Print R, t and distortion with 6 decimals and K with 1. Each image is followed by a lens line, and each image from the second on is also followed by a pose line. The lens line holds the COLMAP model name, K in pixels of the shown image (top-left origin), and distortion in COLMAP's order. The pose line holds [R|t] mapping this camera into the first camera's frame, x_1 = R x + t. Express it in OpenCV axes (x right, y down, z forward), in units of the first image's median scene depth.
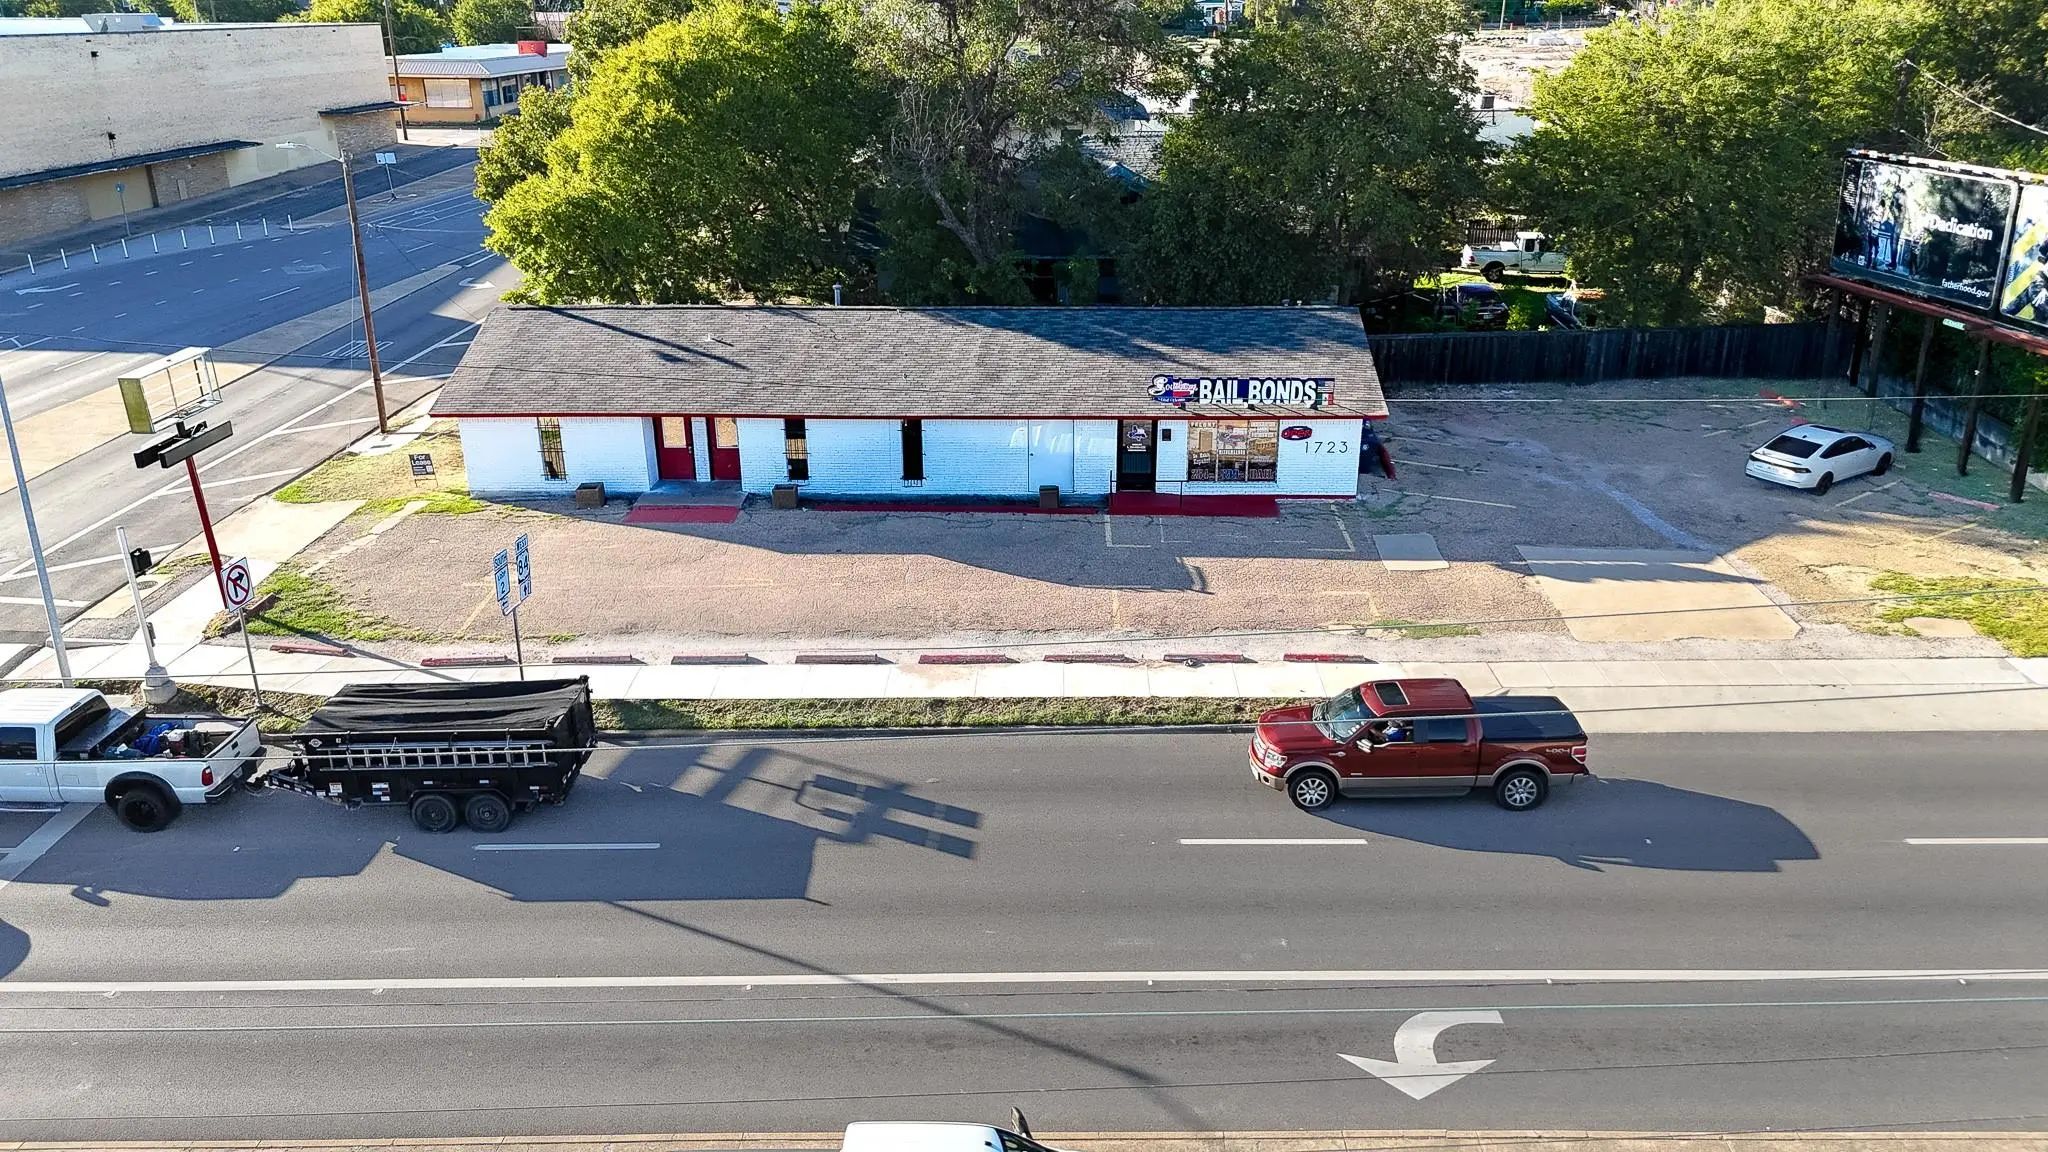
lens RADIAL K [[1480.2, 0, 1032.4], [0, 1480.2, 577.1], [0, 0, 1]] dist [0.073563, -0.057848]
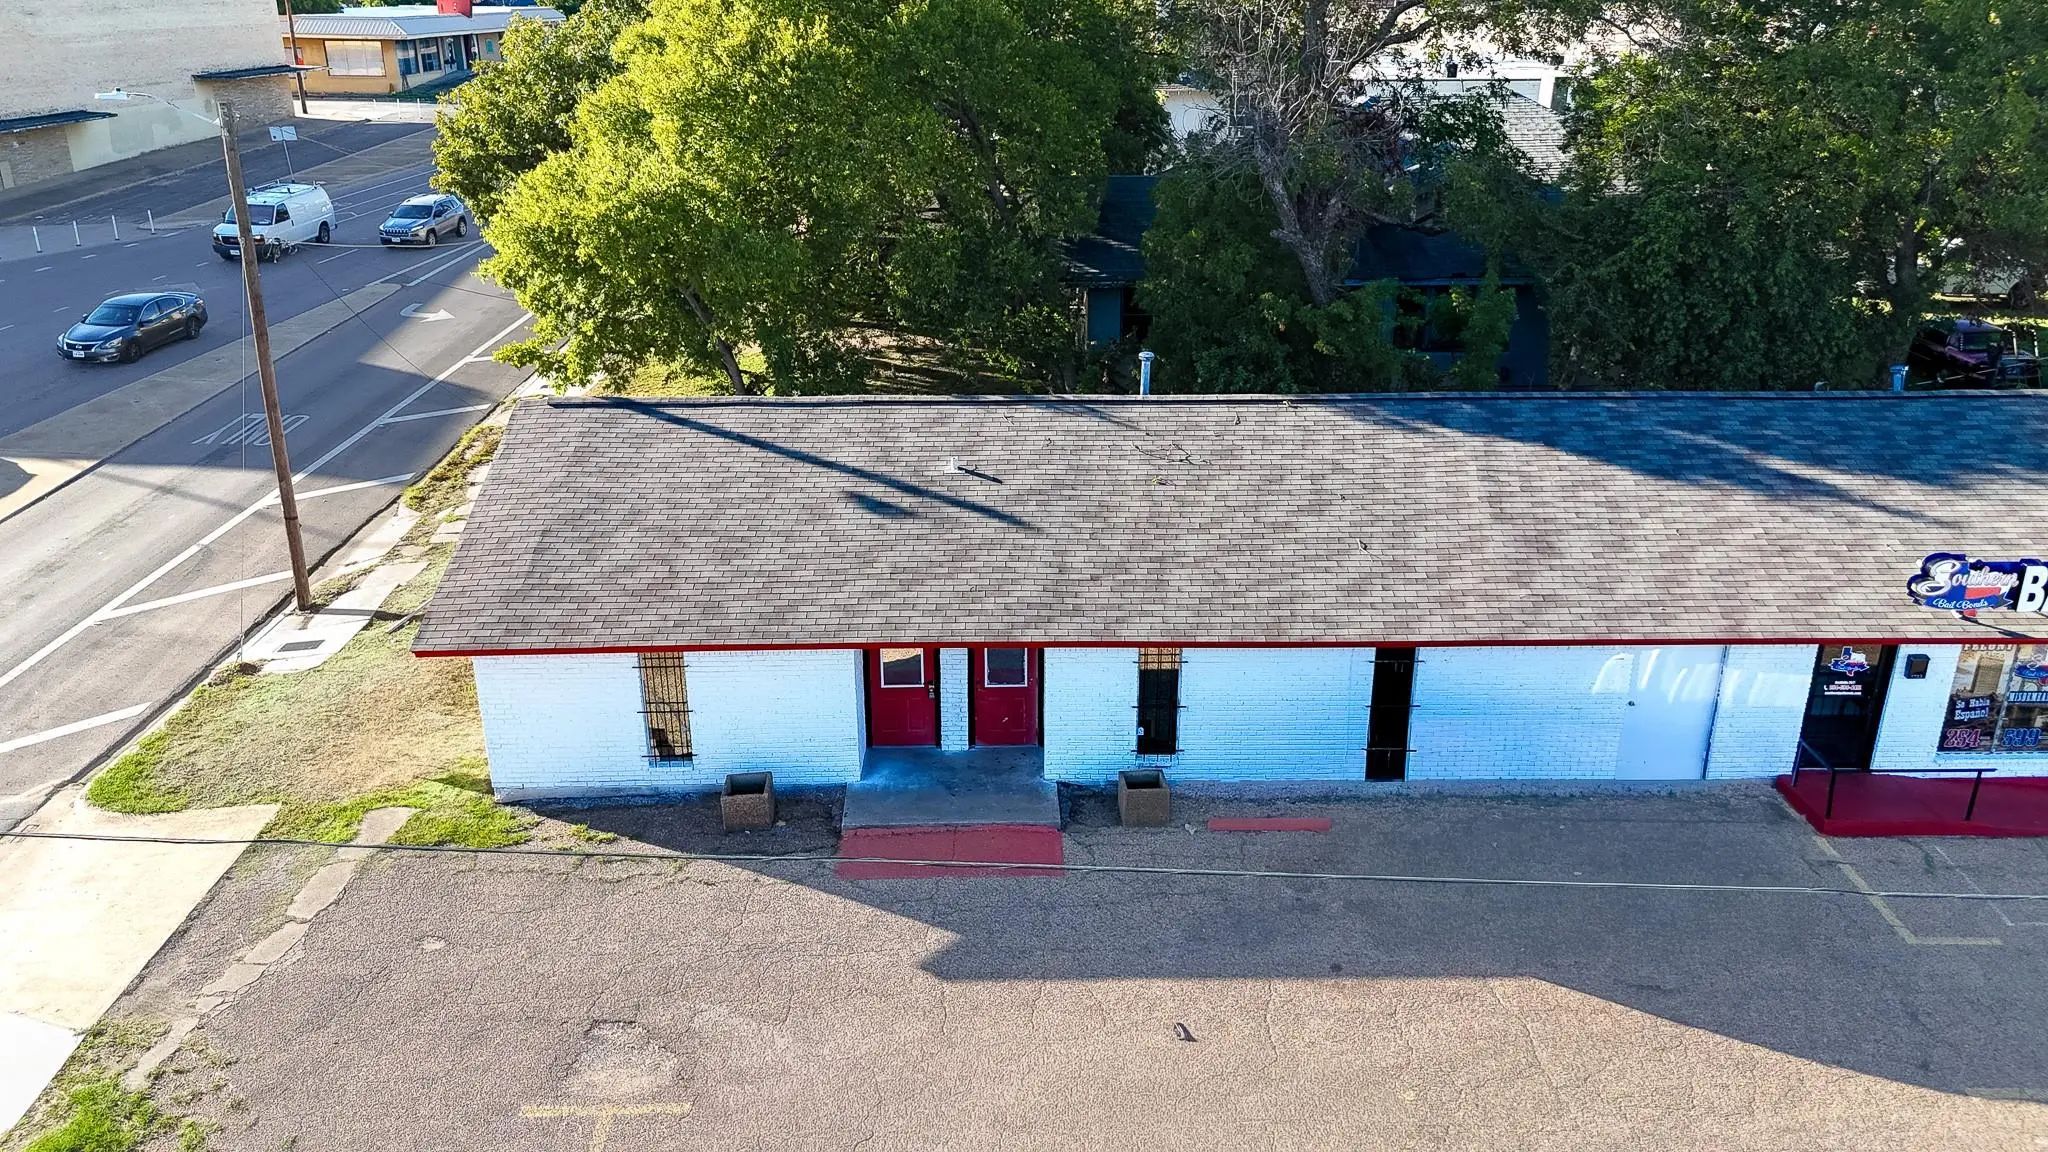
lens RADIAL K [[1480.2, 0, 1032.4], [0, 1480.2, 577.1], [0, 0, 1]] dist [0.073563, -0.057848]
pose [[0.998289, -0.012551, 0.057116, -0.219645], [0.012115, 0.999895, 0.007989, -0.125701], [-0.057210, -0.007284, 0.998336, 0.482931]]
